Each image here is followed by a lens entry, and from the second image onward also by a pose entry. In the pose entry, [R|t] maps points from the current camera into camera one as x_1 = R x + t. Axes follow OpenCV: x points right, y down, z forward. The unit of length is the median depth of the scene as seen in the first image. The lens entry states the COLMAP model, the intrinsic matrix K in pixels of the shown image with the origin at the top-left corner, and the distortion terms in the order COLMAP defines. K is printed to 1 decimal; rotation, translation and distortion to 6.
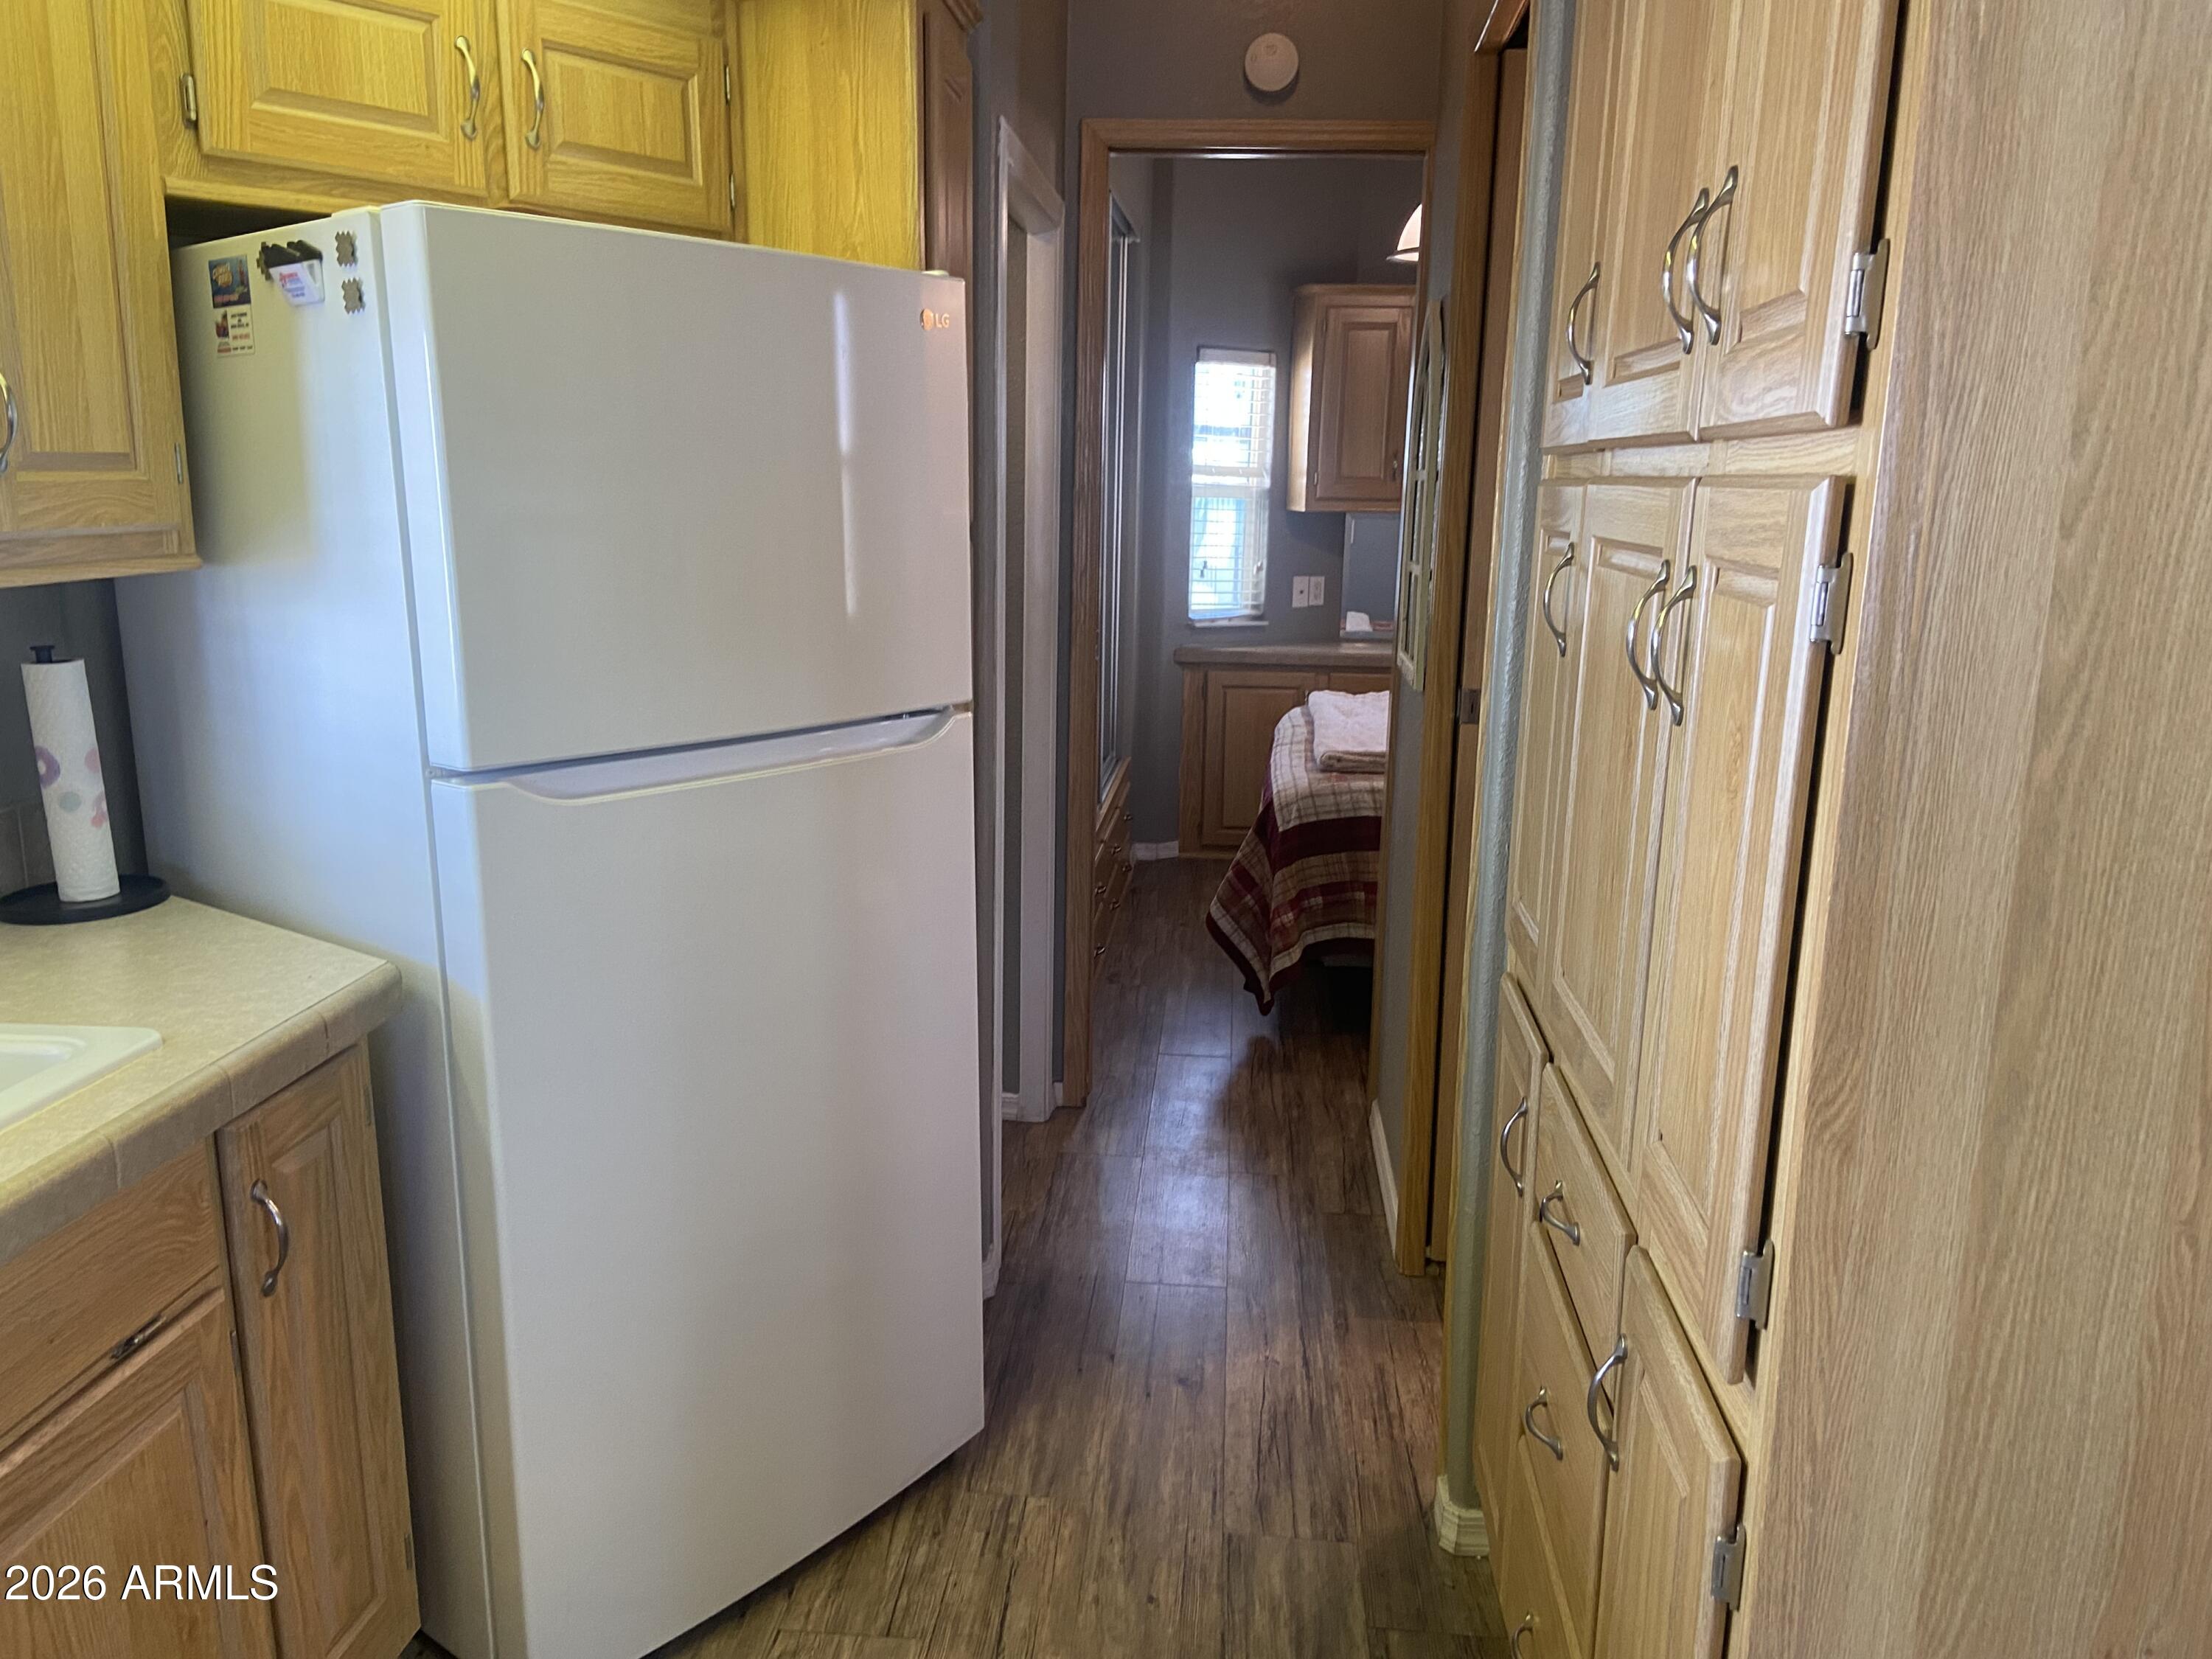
lens RADIAL K [[1661.7, 0, 1106.3], [0, 1661.7, 834.3], [0, 0, 1]] dist [0.009380, 0.001596]
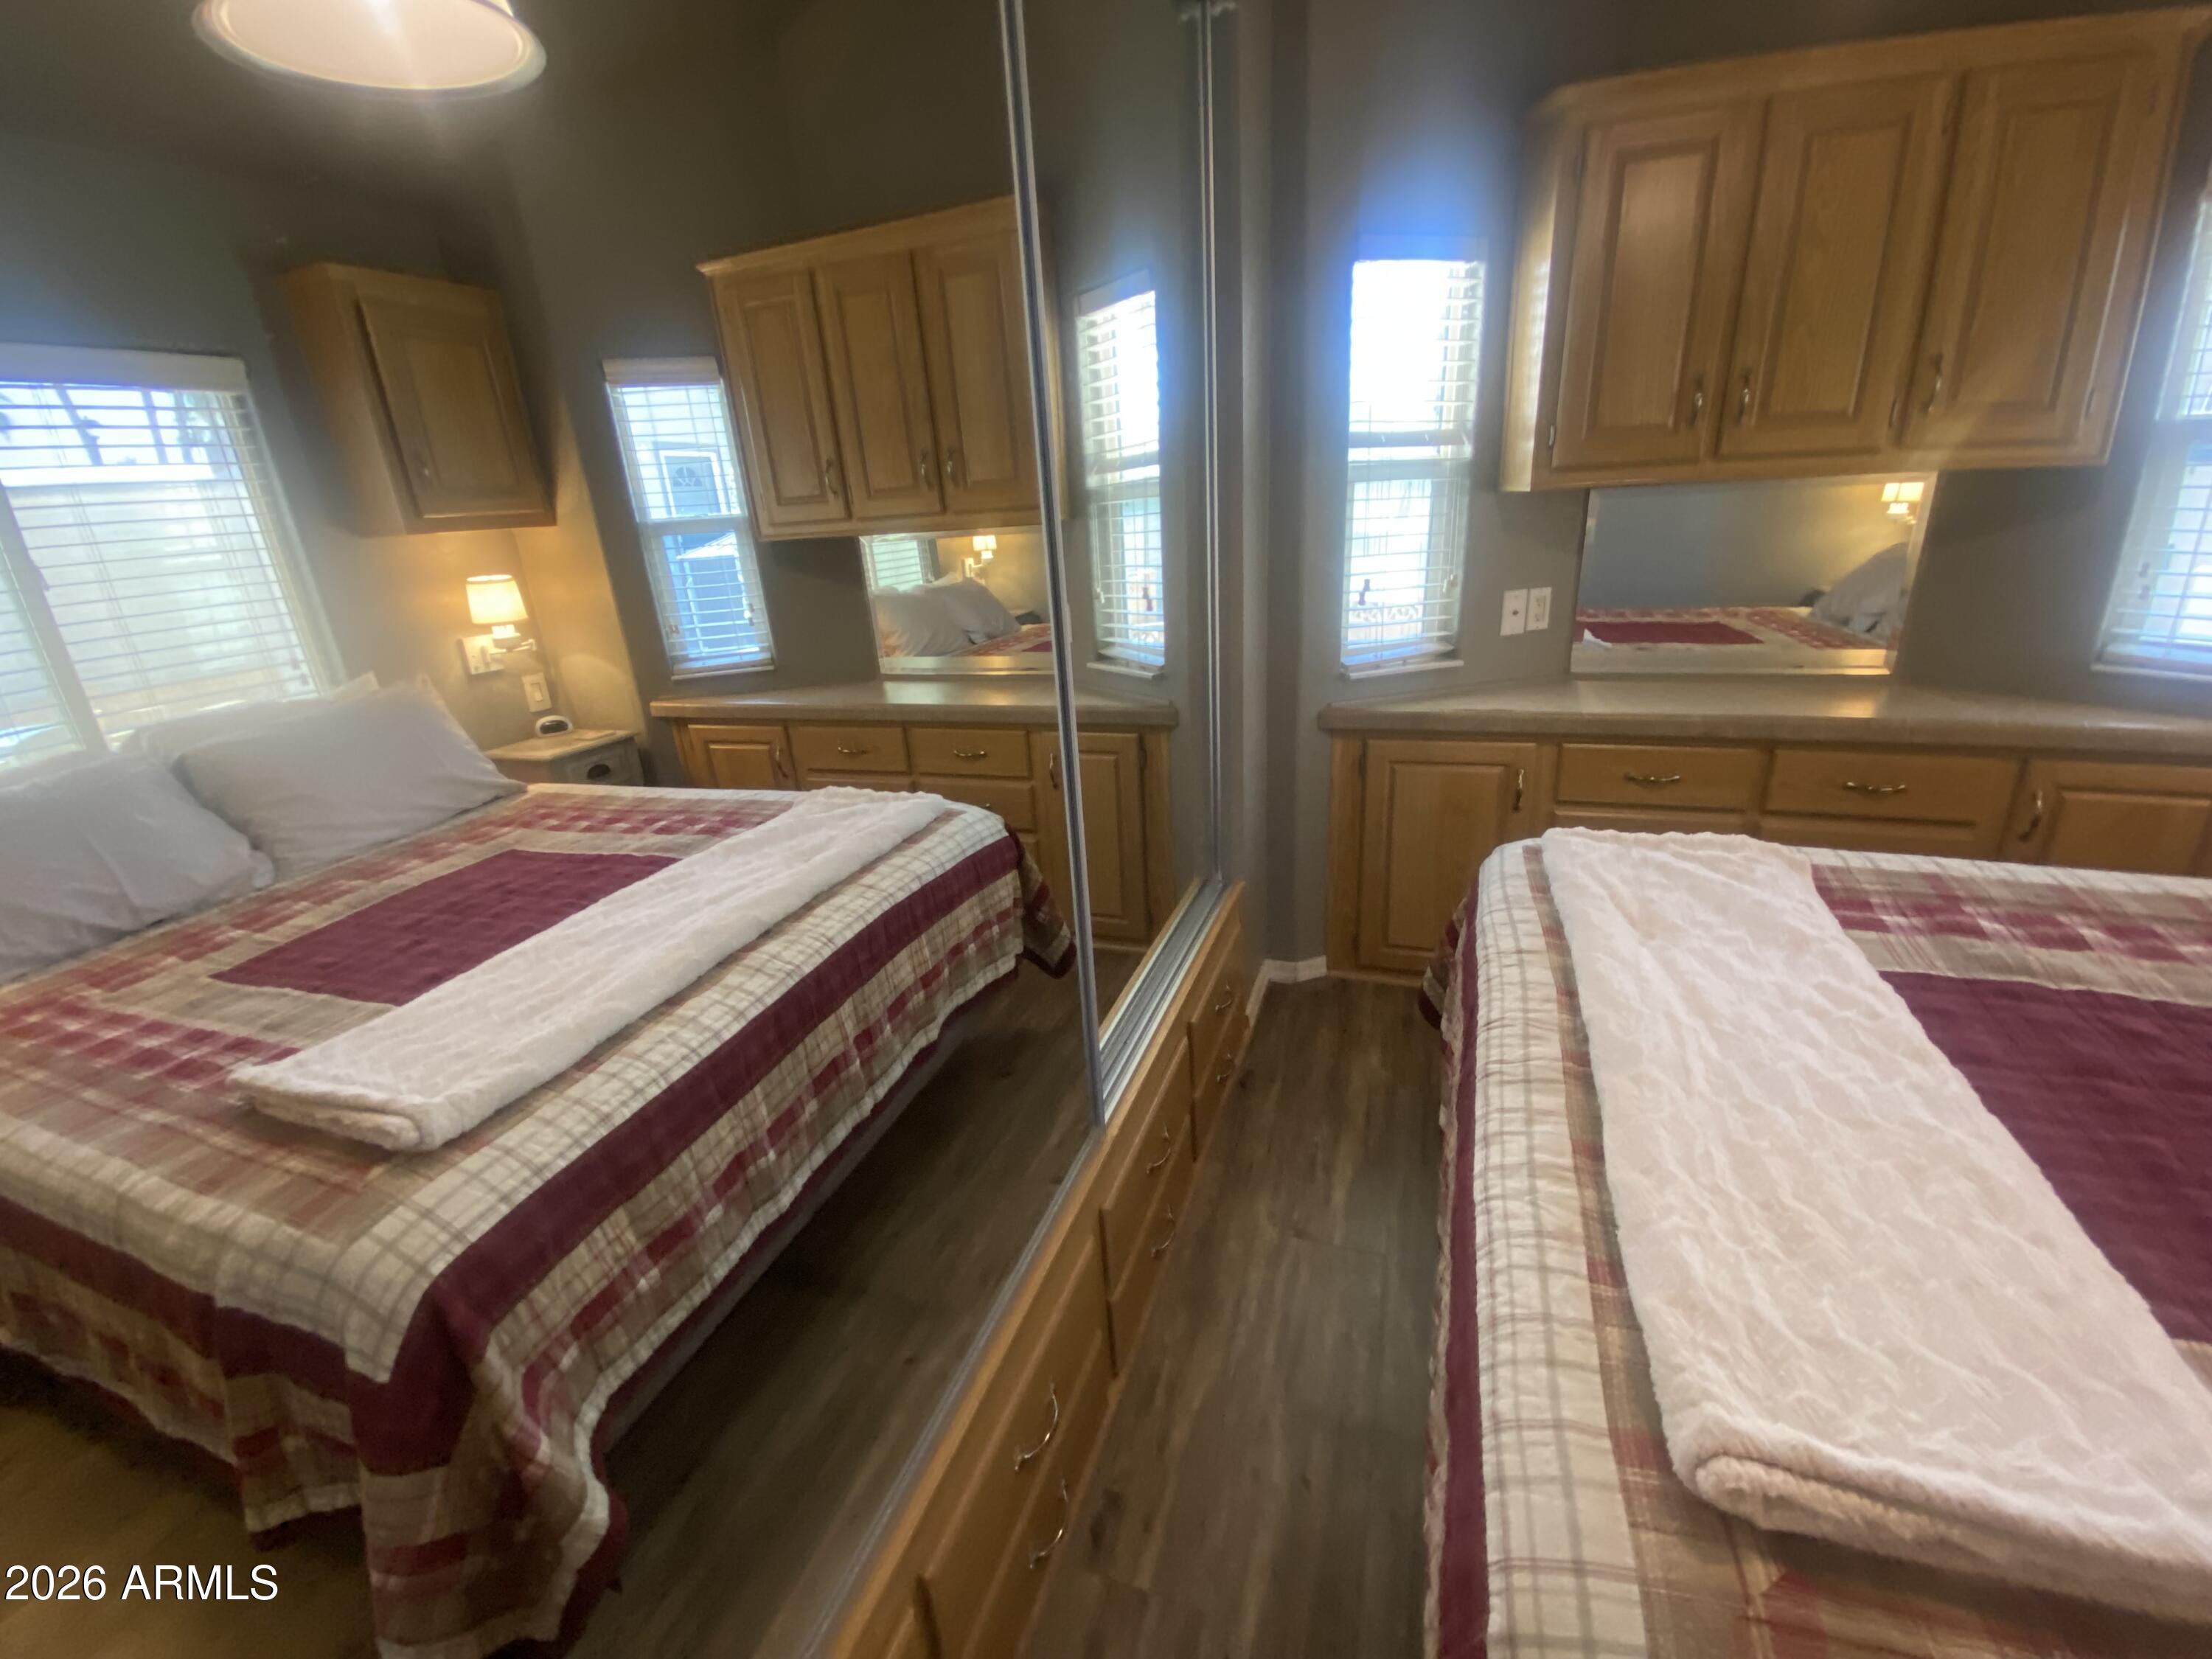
lens RADIAL K [[891.1, 0, 1096.3], [0, 891.1, 816.0], [0, 0, 1]] dist [-0.002964, -0.000107]
pose [[0.962698, 0.015657, -0.270125, 0.051762], [0.023860, 0.989523, 0.142388, -0.120930], [0.269525, -0.143522, 0.952238, 0.598659]]
